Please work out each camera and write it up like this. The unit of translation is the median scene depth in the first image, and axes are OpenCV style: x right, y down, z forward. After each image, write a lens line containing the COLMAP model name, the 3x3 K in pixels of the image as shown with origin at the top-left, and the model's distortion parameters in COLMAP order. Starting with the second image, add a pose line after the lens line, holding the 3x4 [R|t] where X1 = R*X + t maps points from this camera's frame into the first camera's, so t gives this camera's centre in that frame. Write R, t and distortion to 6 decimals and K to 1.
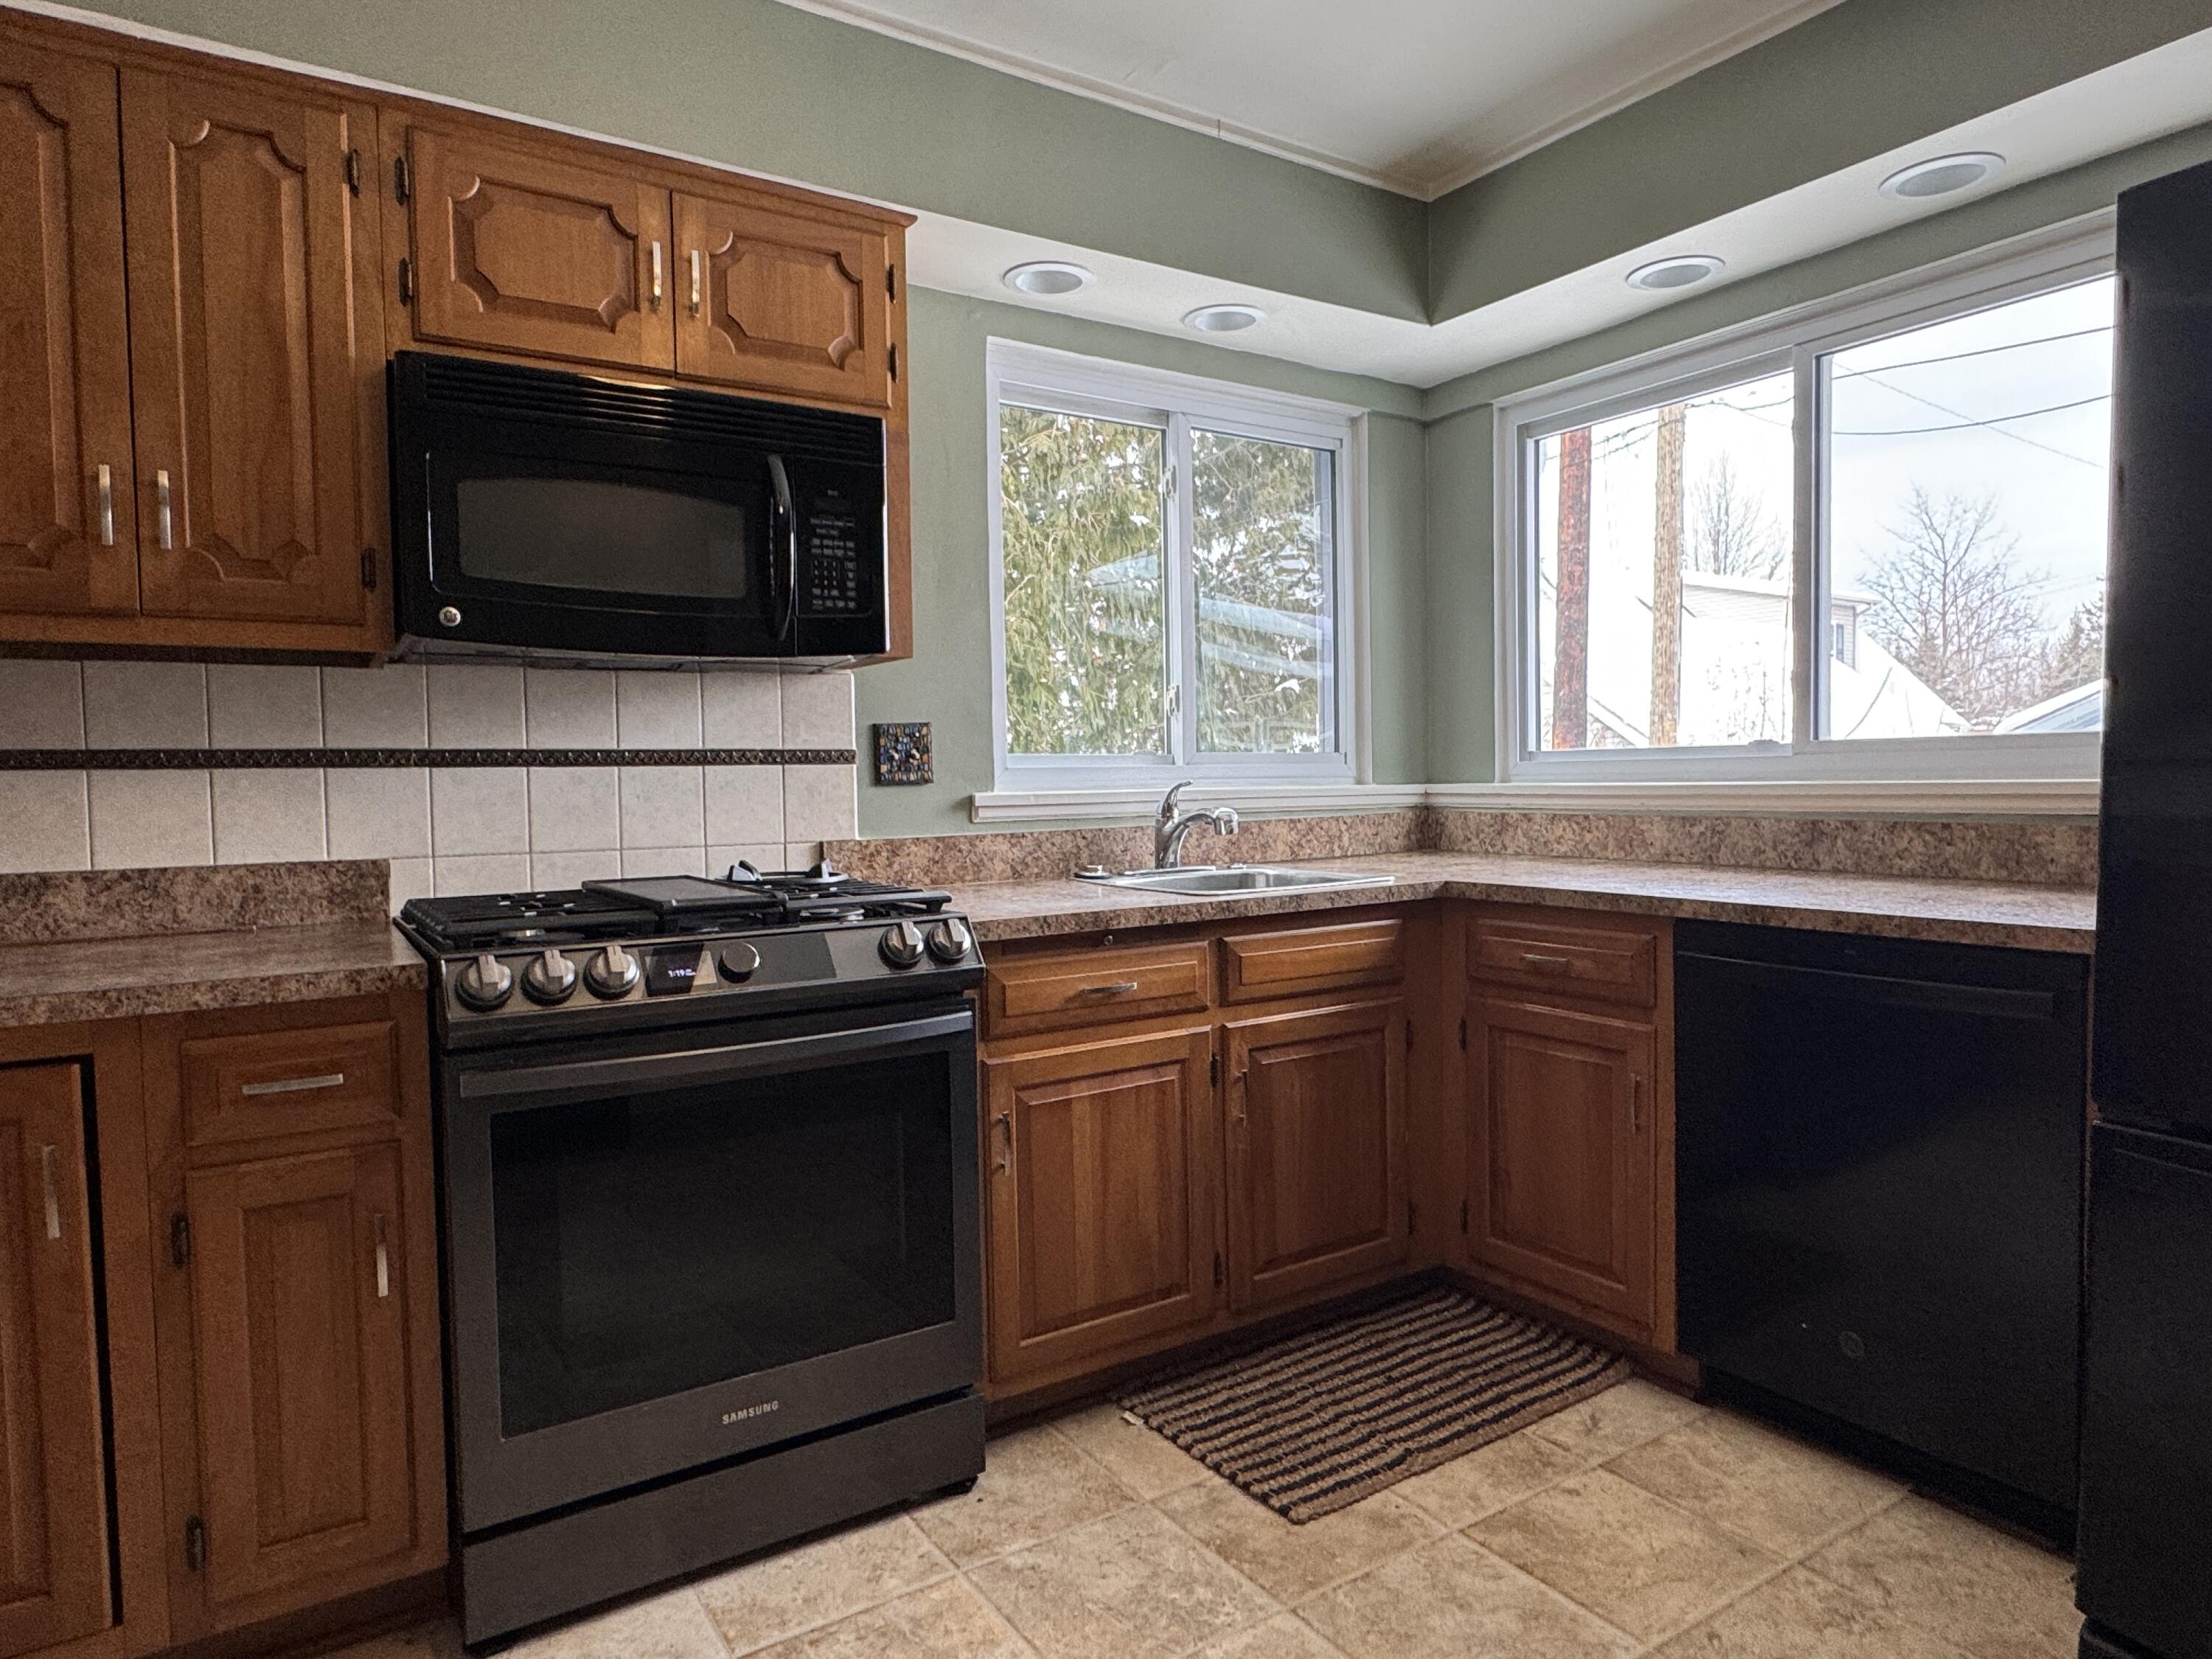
lens RADIAL K [[1280.6, 0, 1106.0], [0, 1280.6, 829.5], [0, 0, 1]] dist [0.000912, 0.000852]
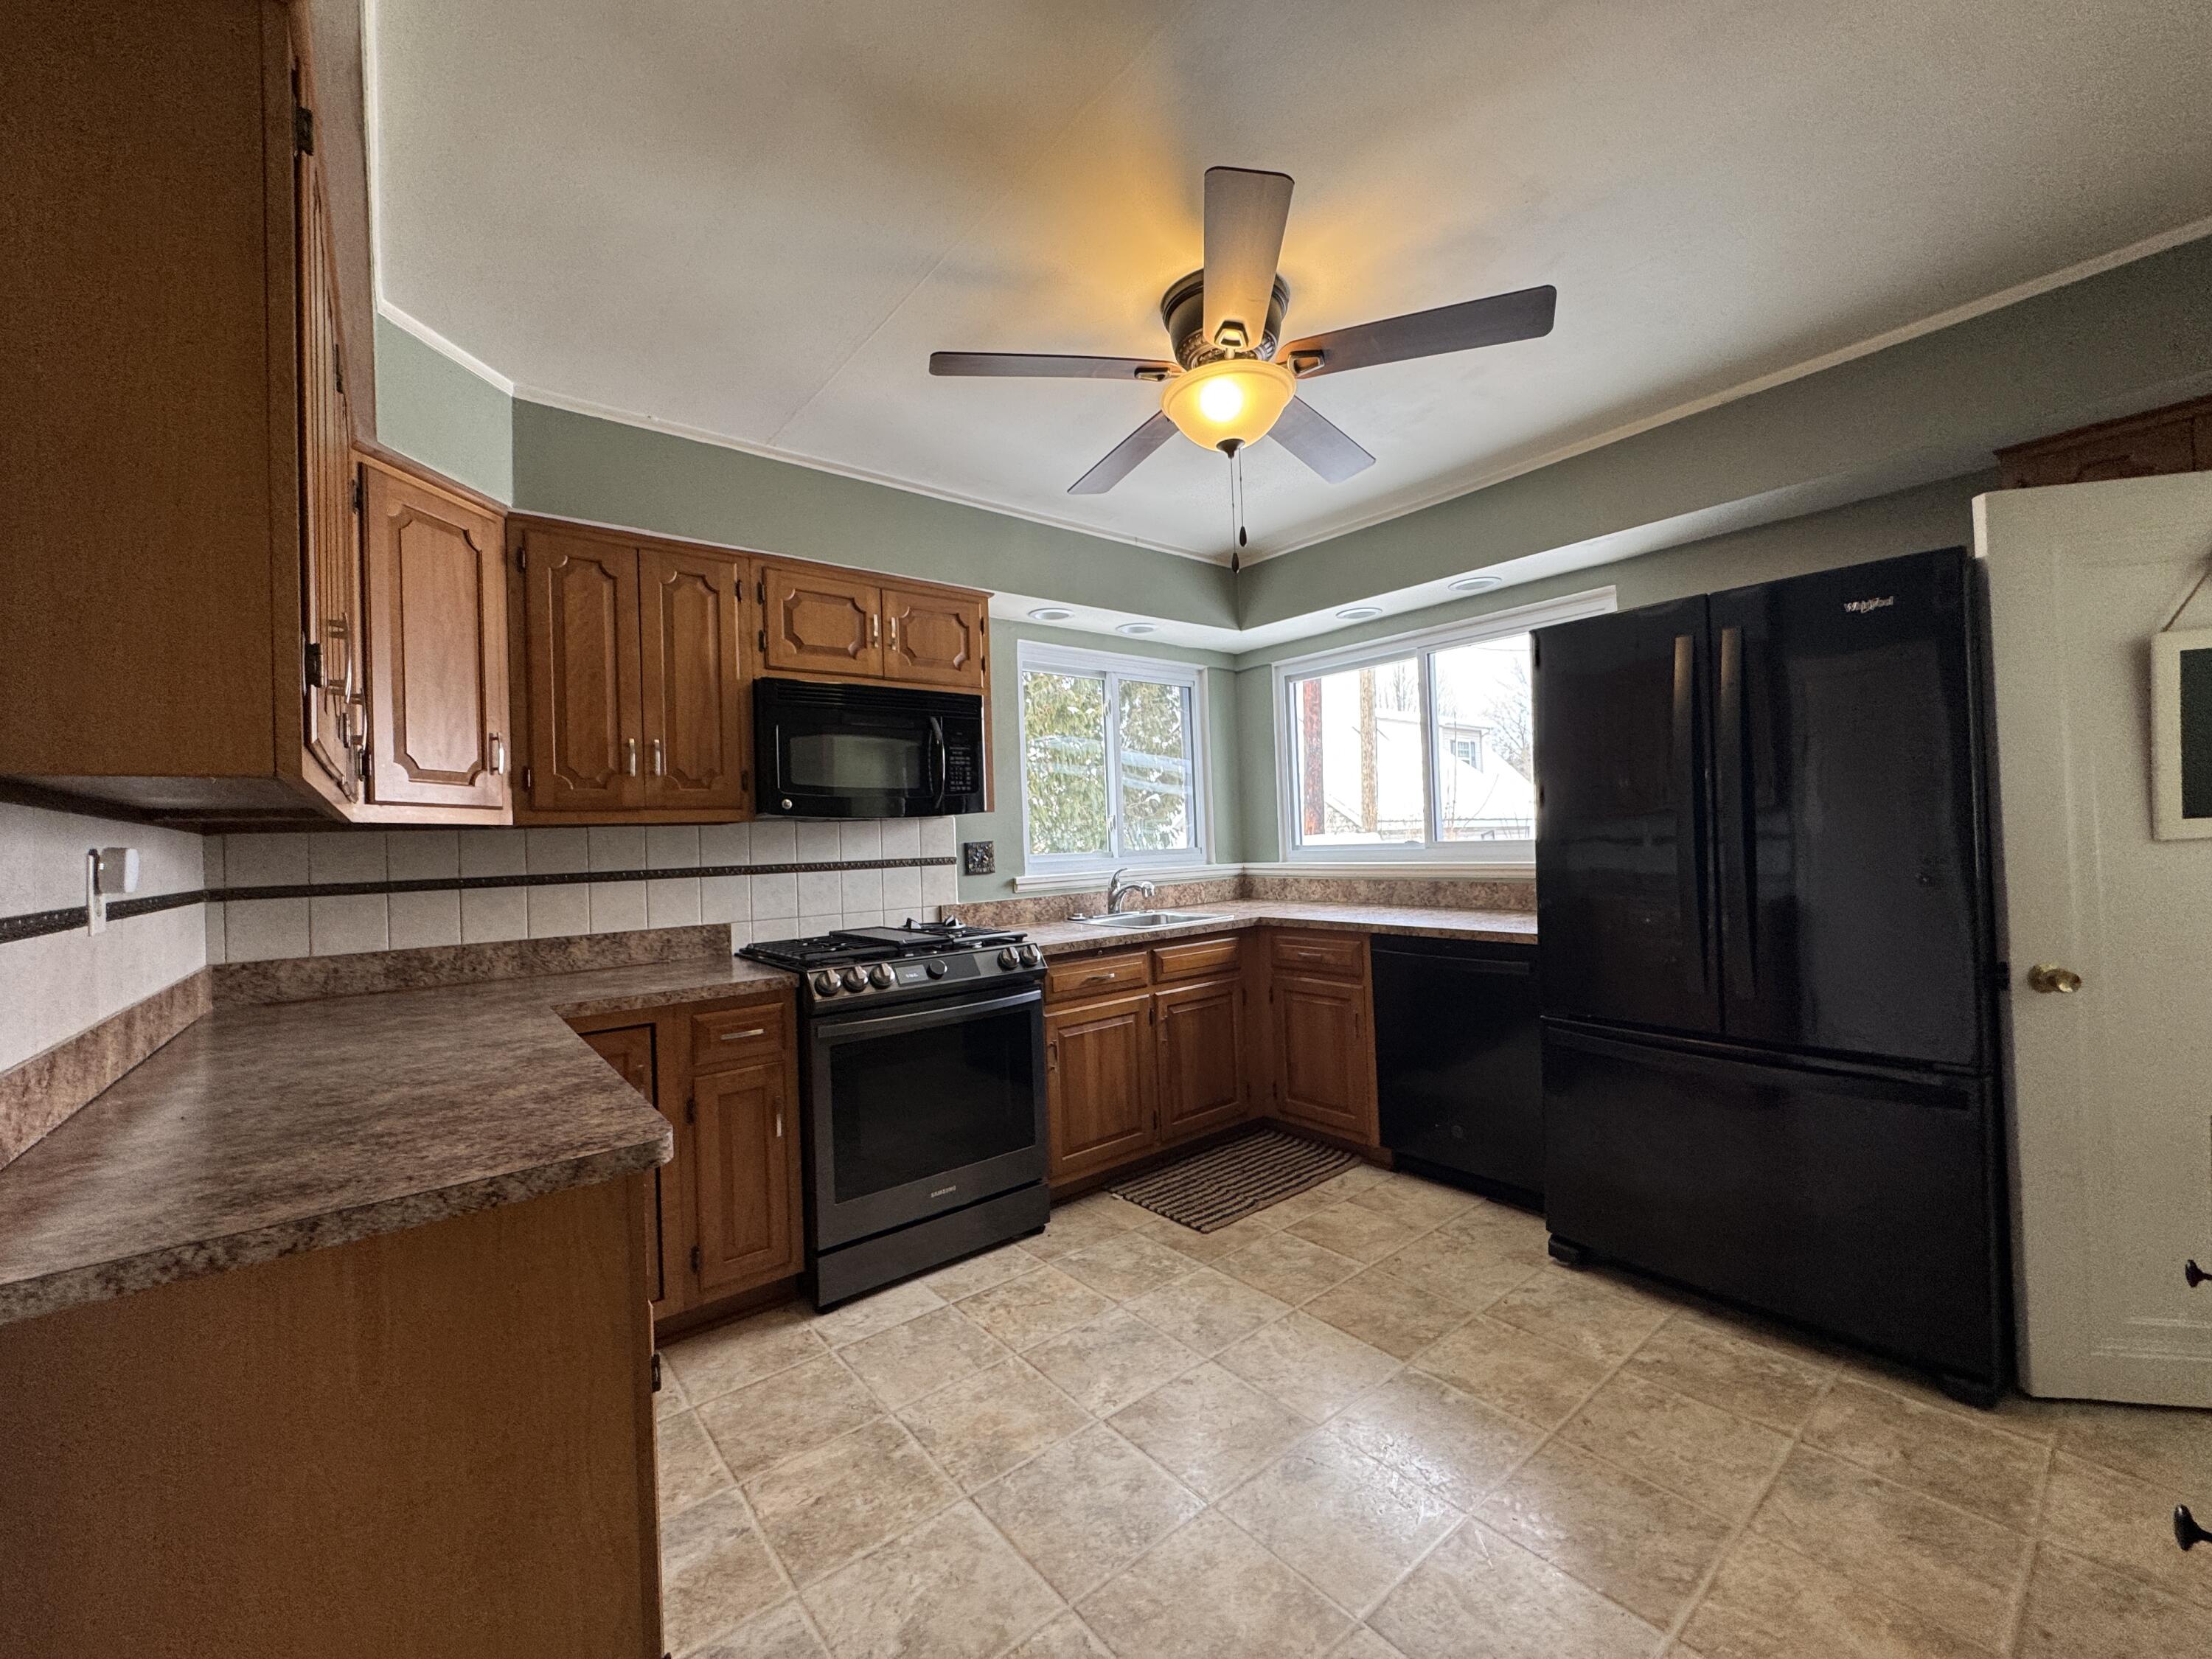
lens RADIAL K [[861.9, 0, 1106.0], [0, 861.9, 829.5], [0, 0, 1]] dist [0.001610, -0.000023]
pose [[0.993777, -0.017909, 0.109938, -0.135393], [0.023970, 0.998250, -0.054058, -0.033533], [-0.108778, 0.056357, 0.992467, -0.356265]]
